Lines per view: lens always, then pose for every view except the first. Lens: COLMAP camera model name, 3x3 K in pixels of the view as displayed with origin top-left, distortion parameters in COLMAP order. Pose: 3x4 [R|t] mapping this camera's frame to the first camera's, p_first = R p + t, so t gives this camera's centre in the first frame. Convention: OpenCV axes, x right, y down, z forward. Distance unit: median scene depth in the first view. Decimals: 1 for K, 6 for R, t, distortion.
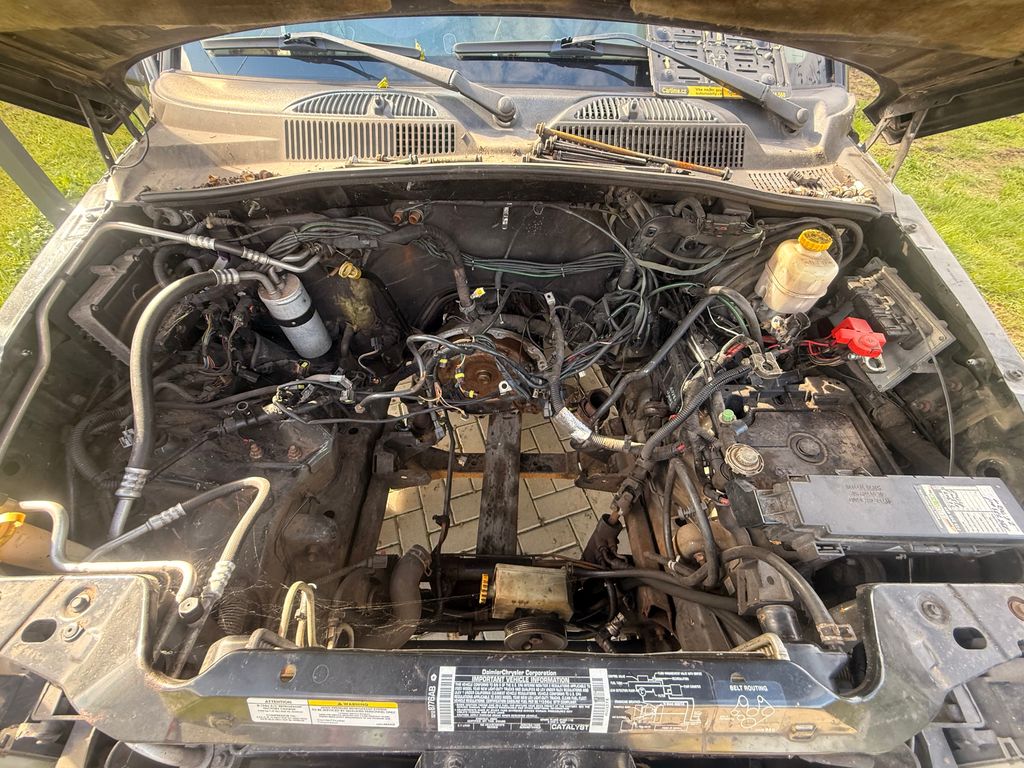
lens RADIAL K [[408.8, 0, 512.0], [0, 408.8, 384.0], [0, 0, 1]] dist [-0.001135, 0.000153]
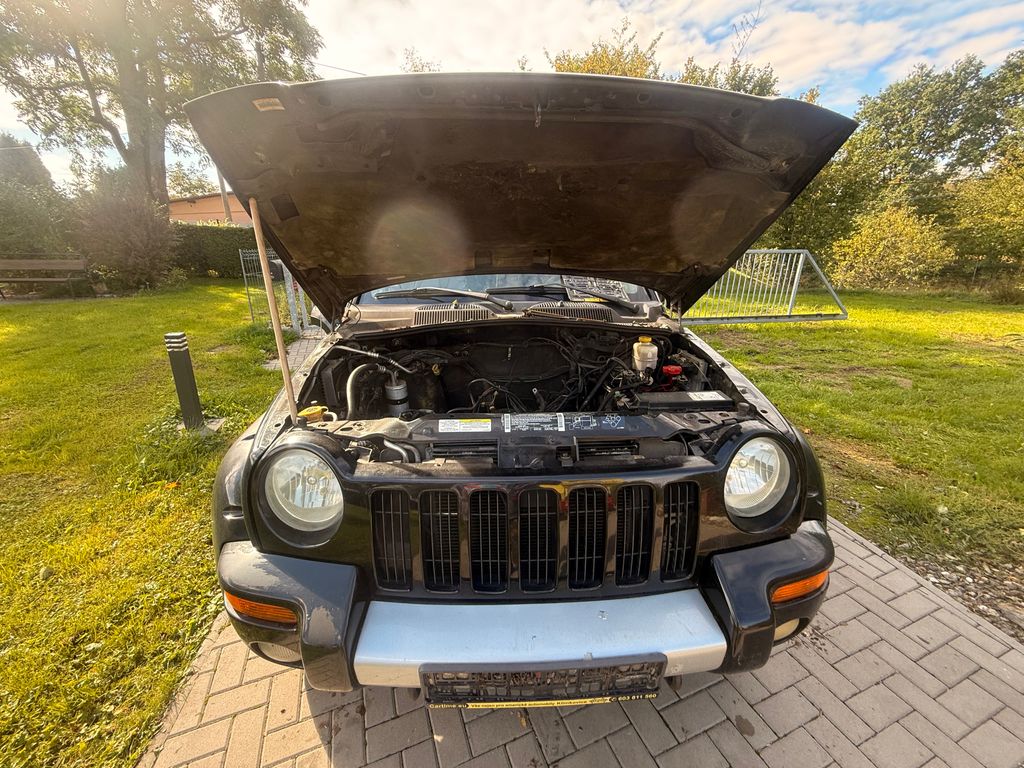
lens RADIAL K [[408.8, 0, 512.0], [0, 408.8, 384.0], [0, 0, 1]] dist [-0.001135, 0.000153]
pose [[0.998334, -0.040889, 0.040708, -0.111512], [0.056586, 0.831728, -0.552292, 1.019033], [-0.011275, 0.553675, 0.832656, -0.728774]]
